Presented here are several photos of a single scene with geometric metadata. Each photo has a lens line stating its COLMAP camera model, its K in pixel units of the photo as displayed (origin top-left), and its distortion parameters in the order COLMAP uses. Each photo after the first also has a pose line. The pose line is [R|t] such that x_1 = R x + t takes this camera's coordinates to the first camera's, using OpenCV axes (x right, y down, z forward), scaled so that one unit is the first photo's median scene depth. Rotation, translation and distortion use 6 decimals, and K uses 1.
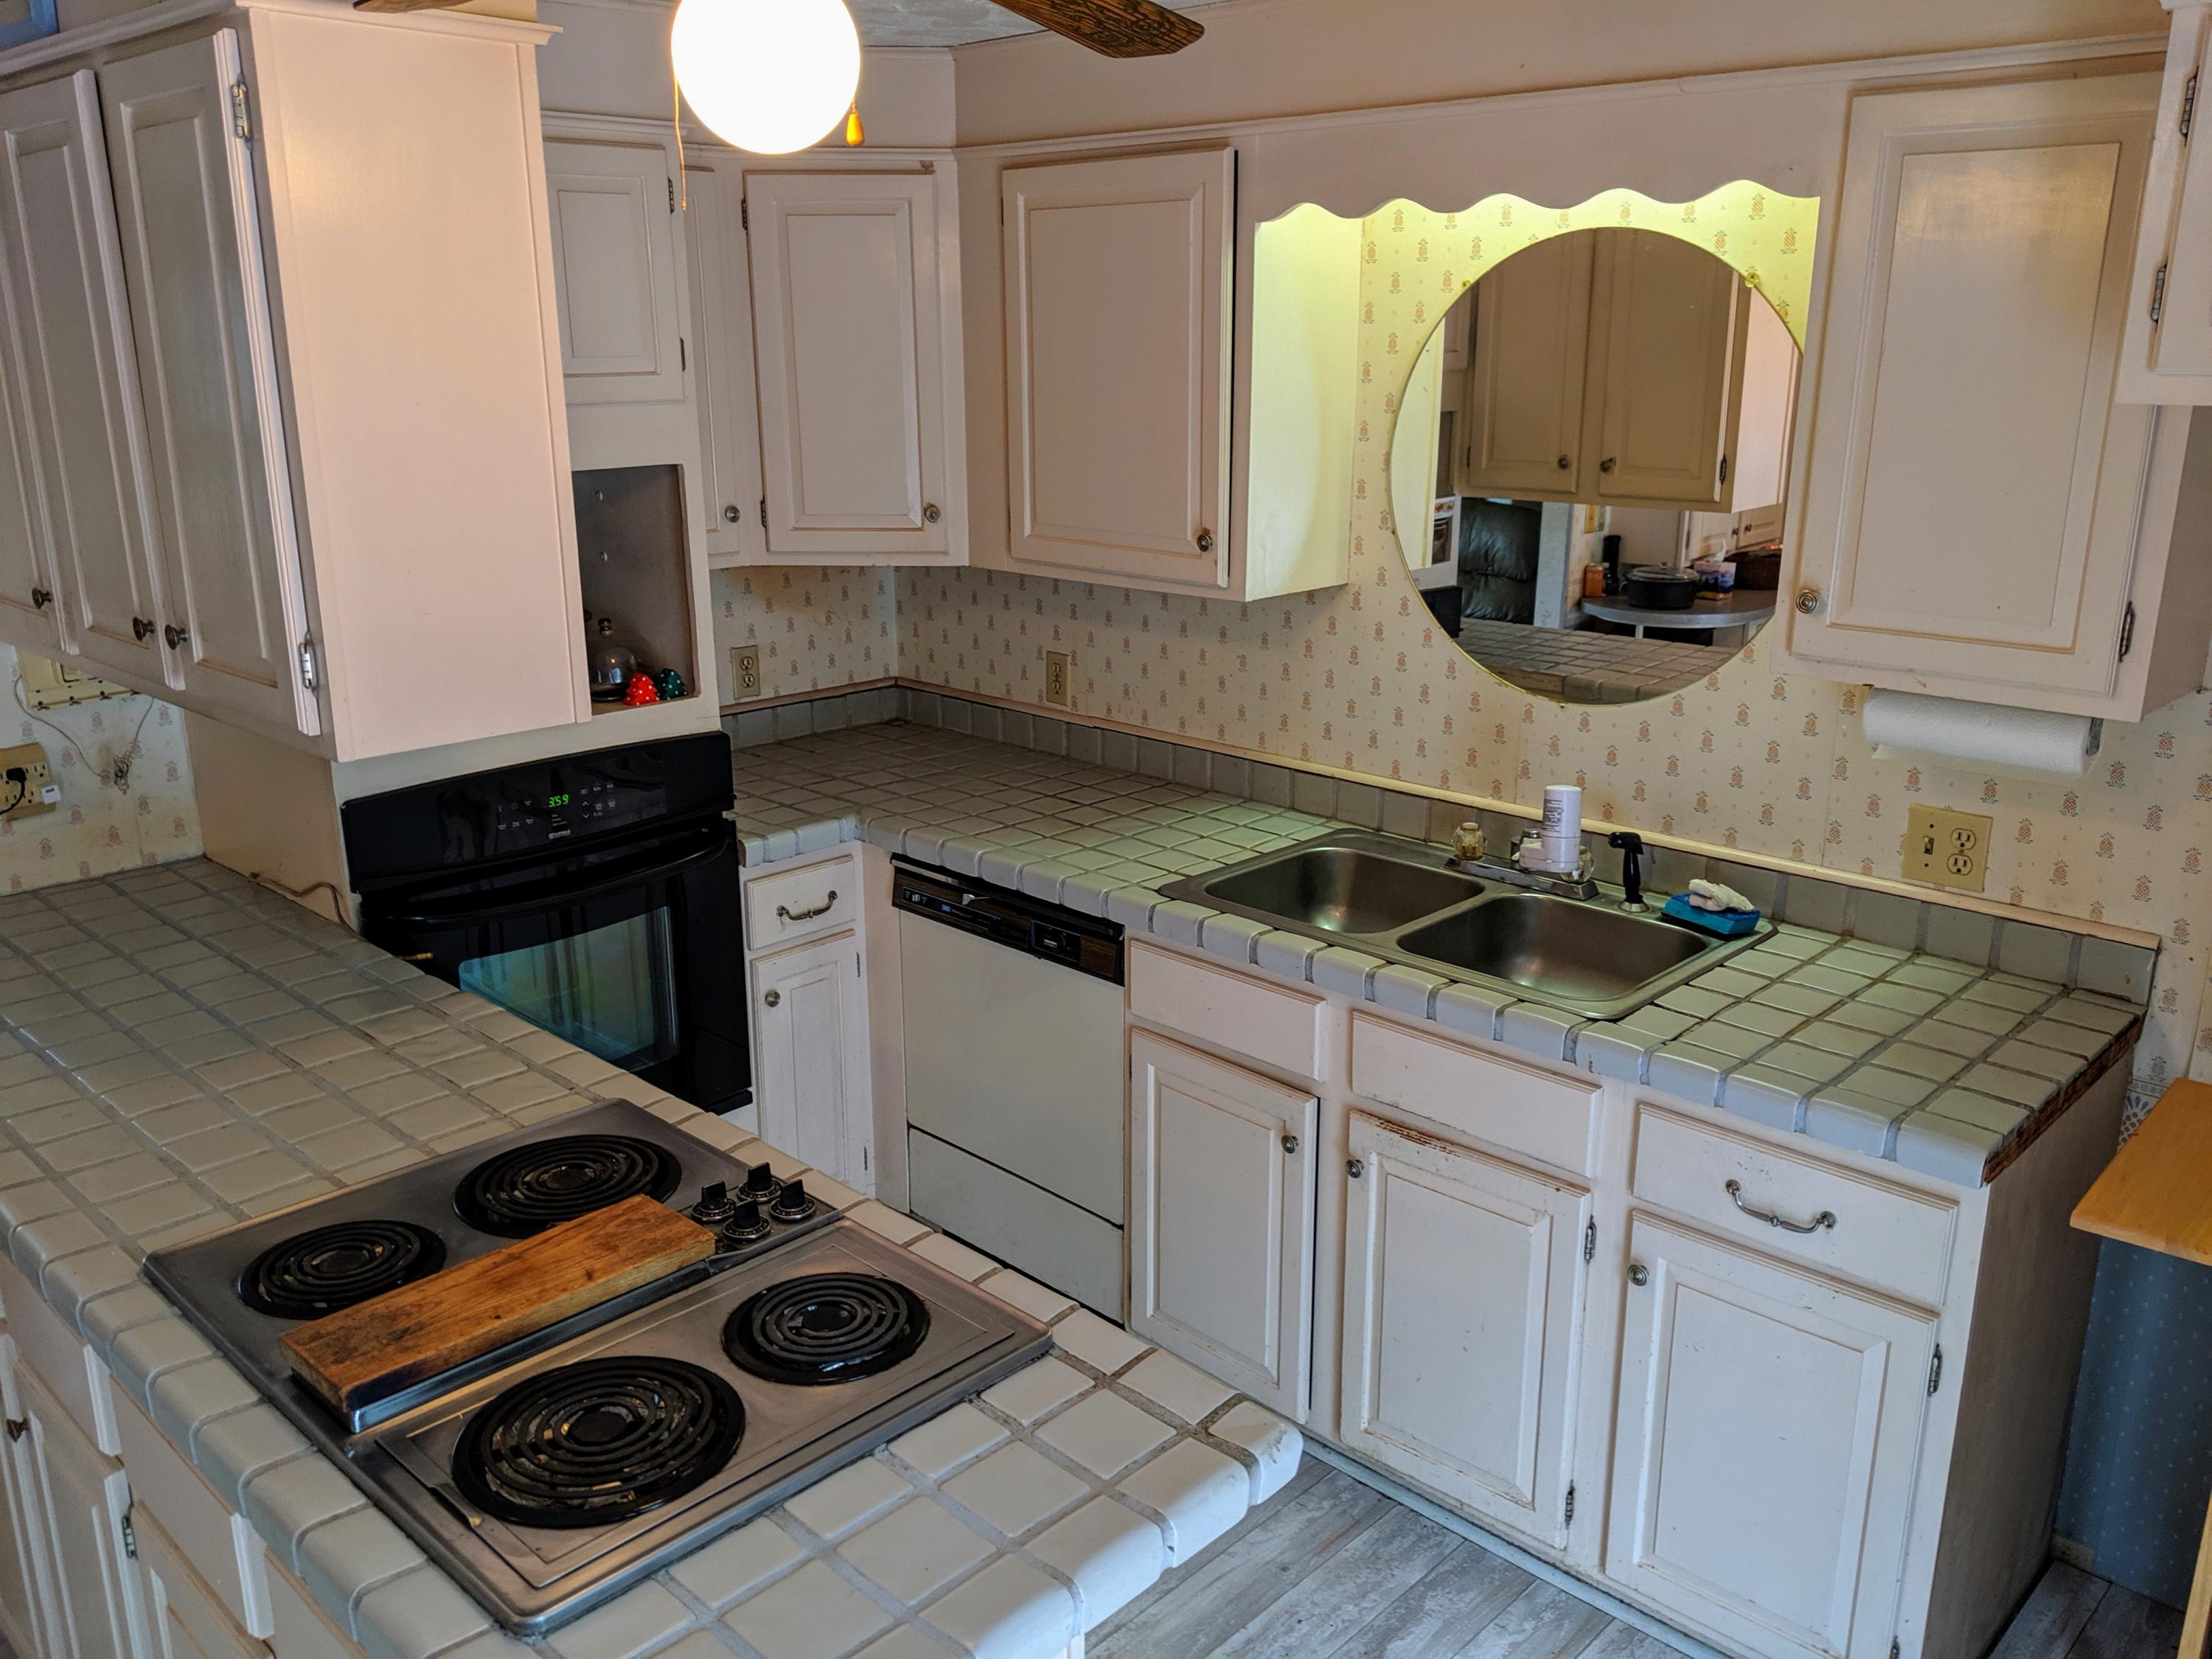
lens RADIAL K [[1708.6, 0, 1110.1], [0, 1708.6, 820.1], [0, 0, 1]] dist [0.104812, -0.174736]
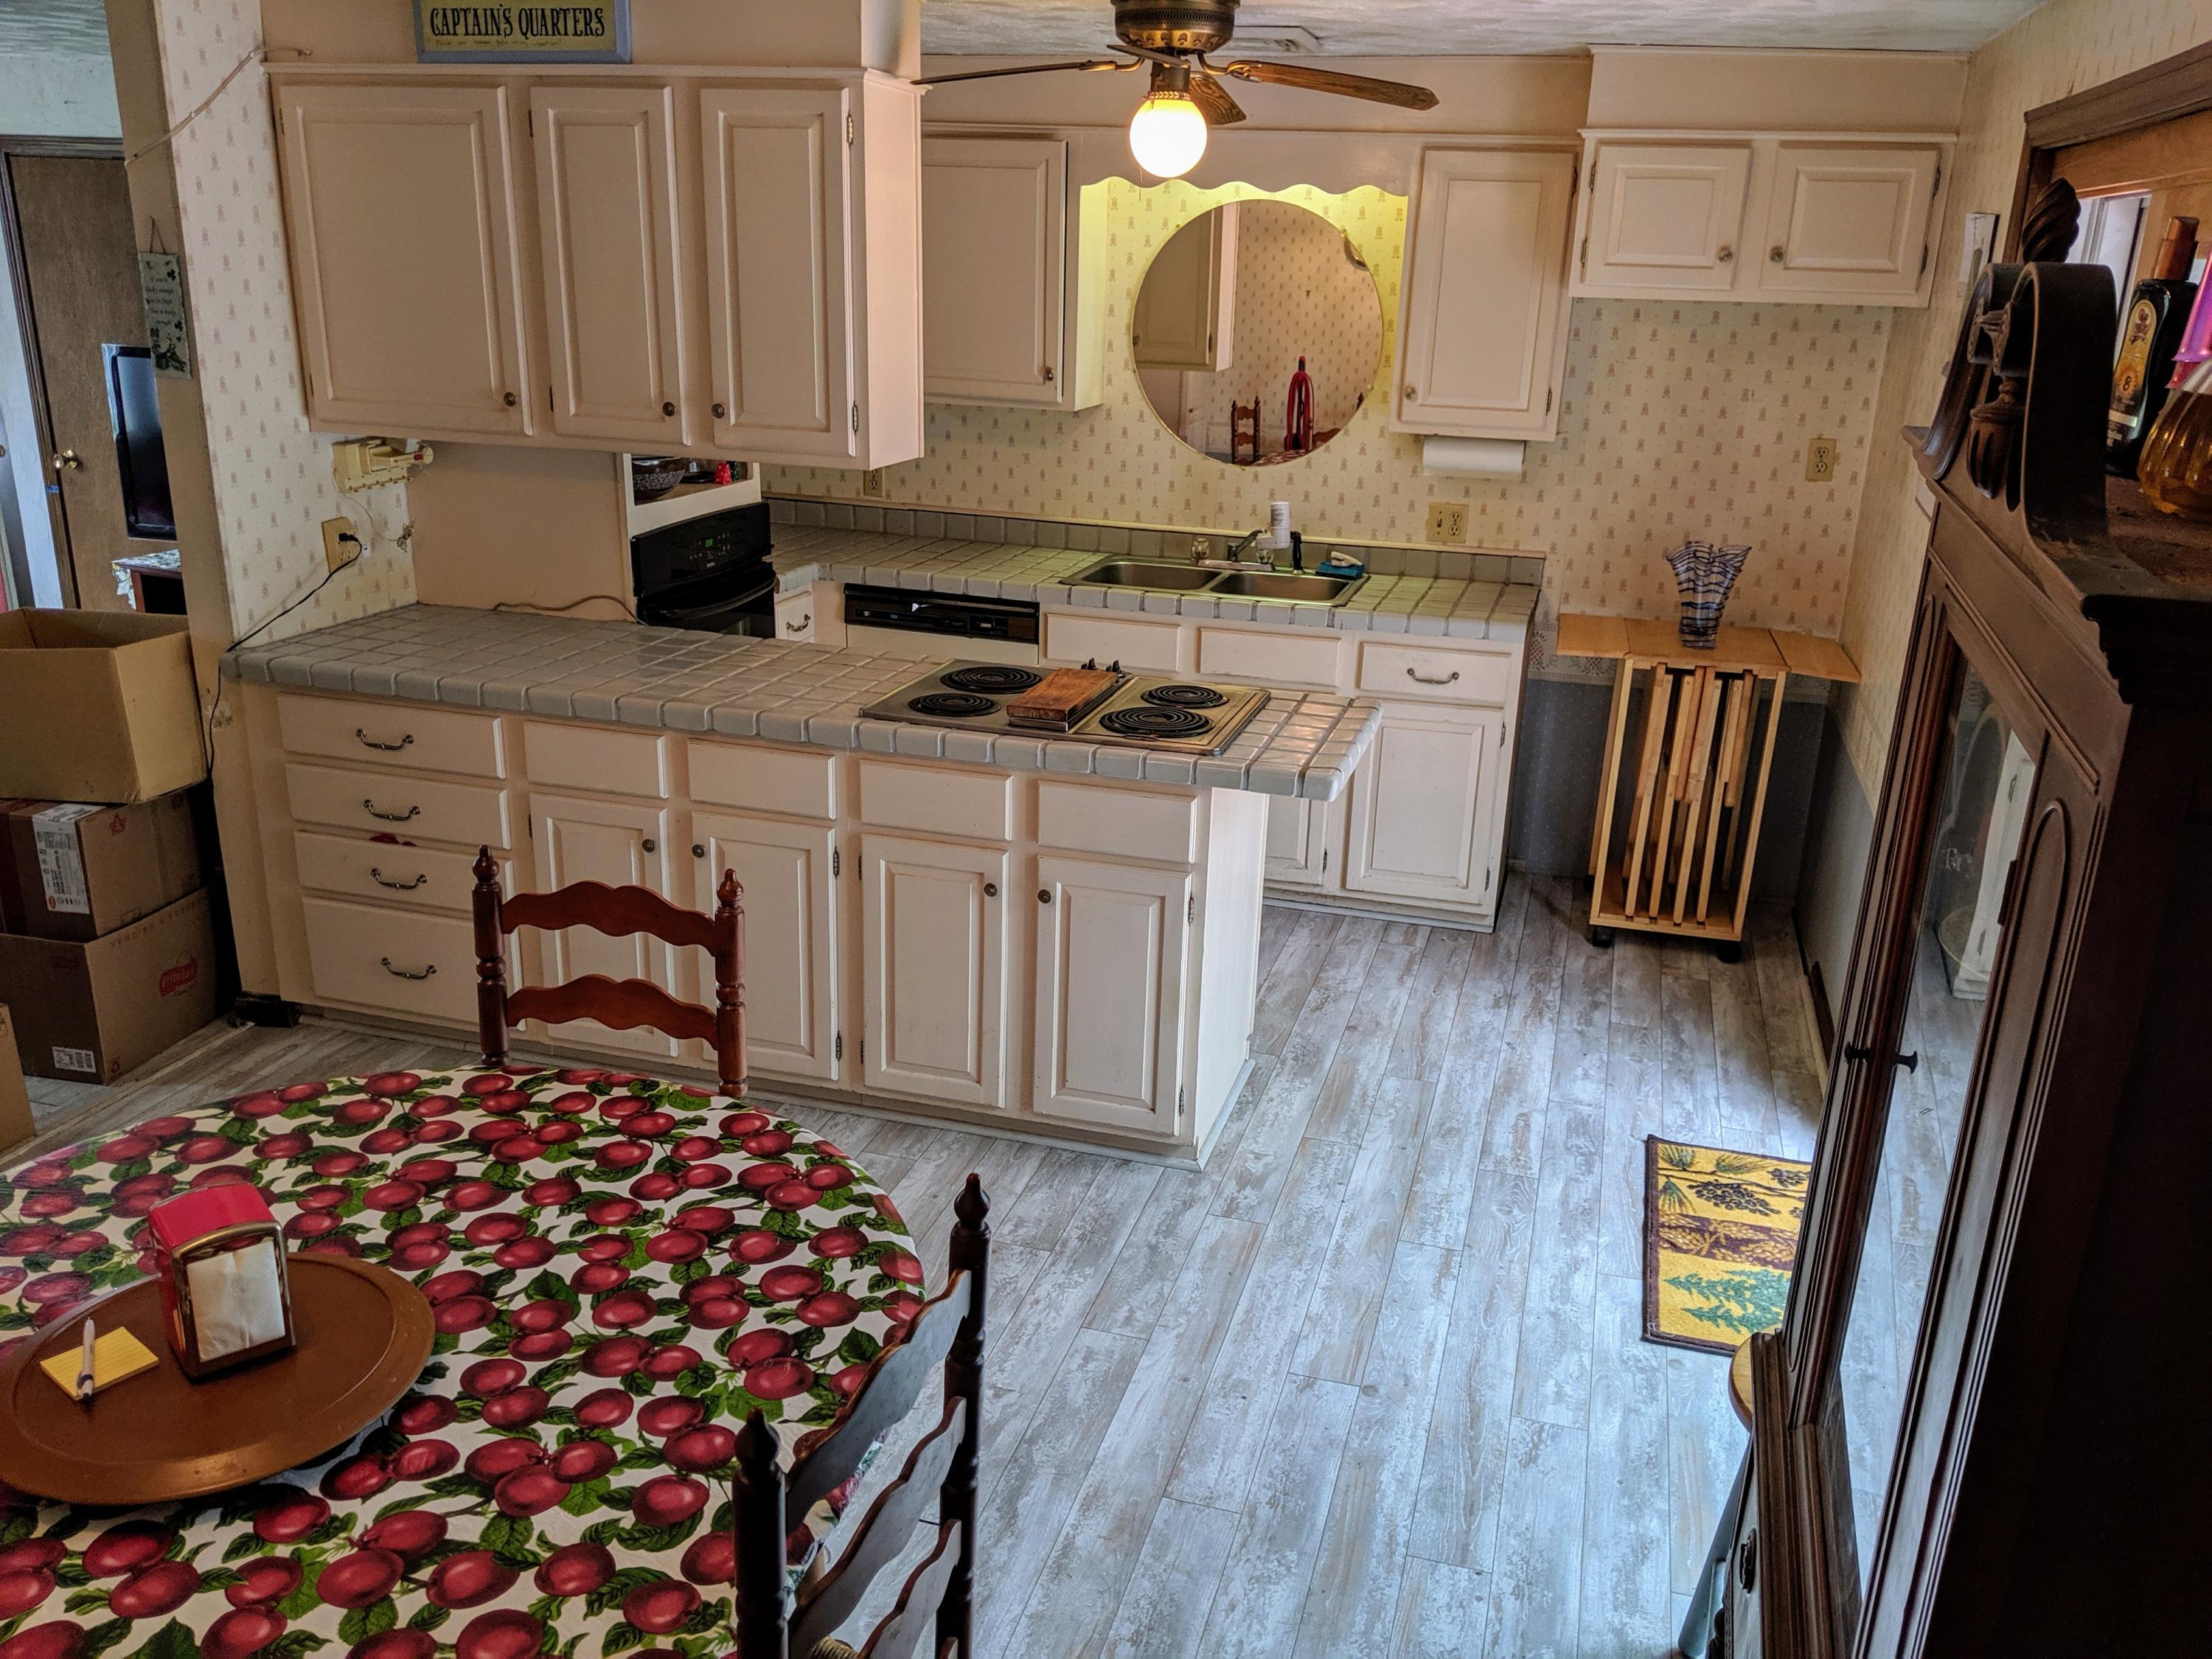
lens RADIAL K [[1708.6, 0, 1110.1], [0, 1708.6, 820.1], [0, 0, 1]] dist [0.104812, -0.174736]
pose [[0.885909, -0.118451, 0.448479, -0.785852], [0.093664, 0.992611, 0.077146, 0.163333], [-0.454303, -0.026338, 0.890458, -0.603697]]
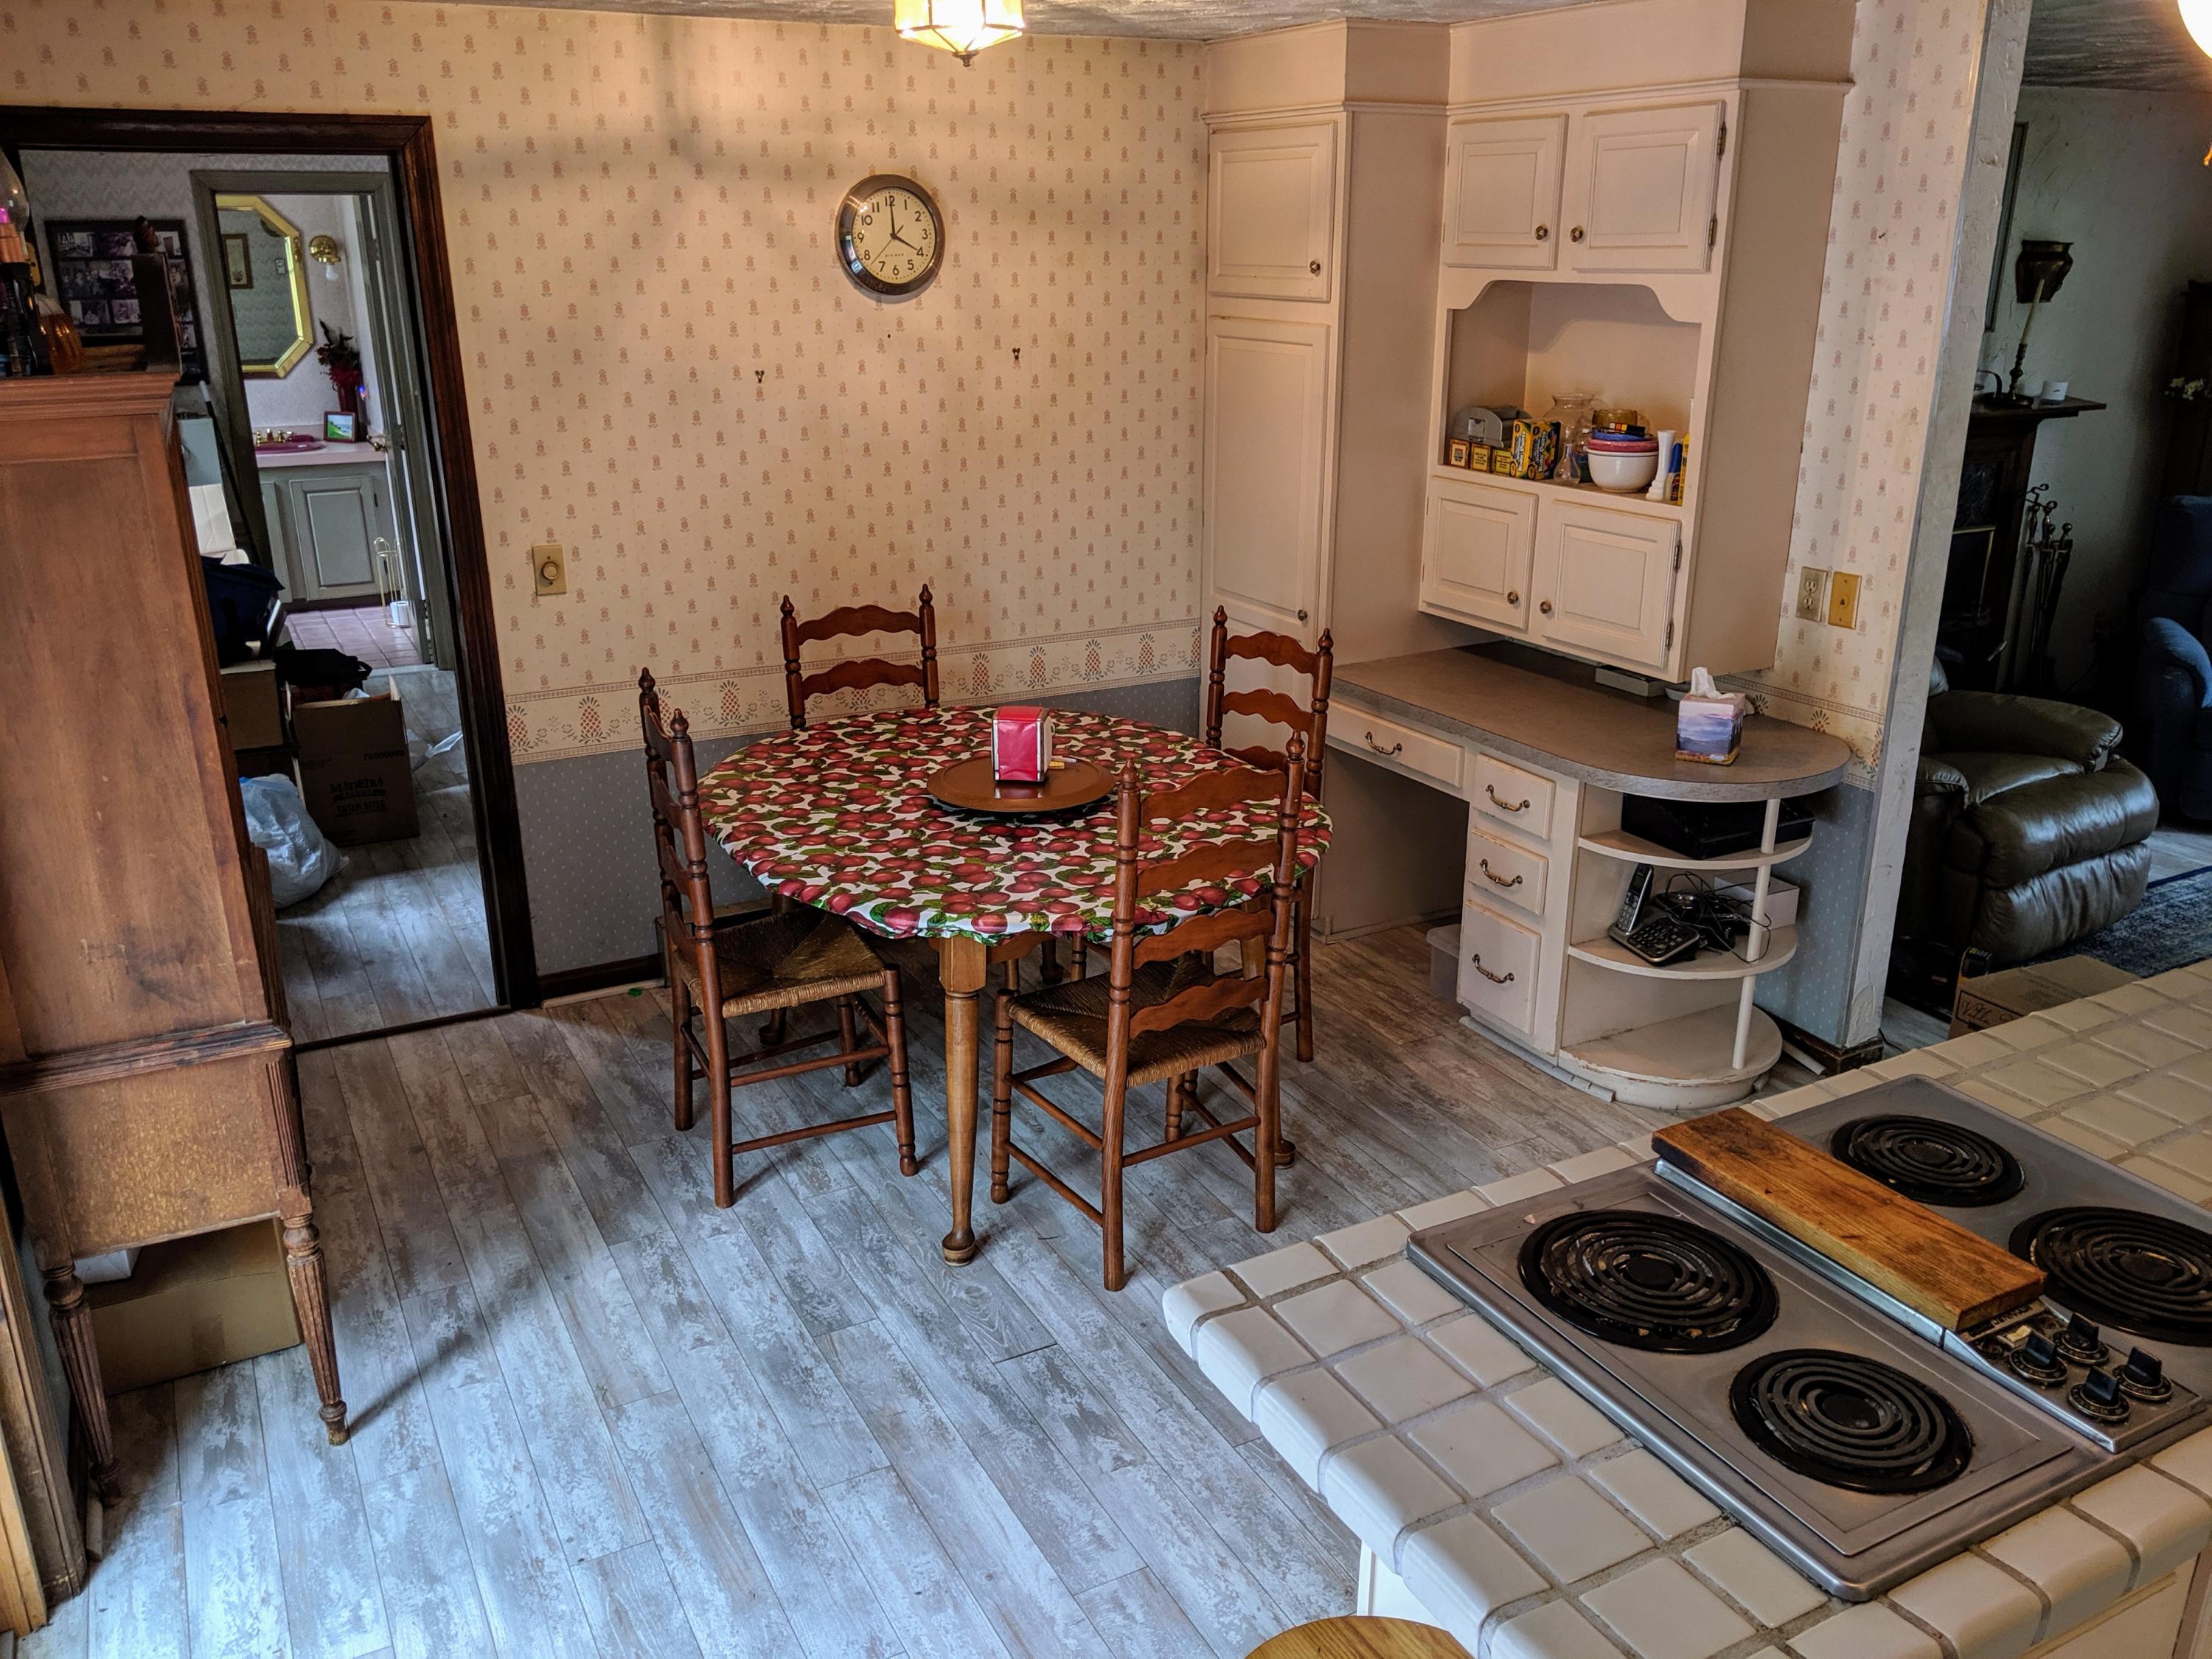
lens RADIAL K [[1708.6, 0, 1110.1], [0, 1708.6, 820.1], [0, 0, 1]] dist [0.104812, -0.174736]
pose [[-0.291828, 0.311338, -0.904381, 0.393167], [-0.258842, 0.884551, 0.388035, -0.137909], [0.920781, 0.347331, -0.177549, 0.409165]]
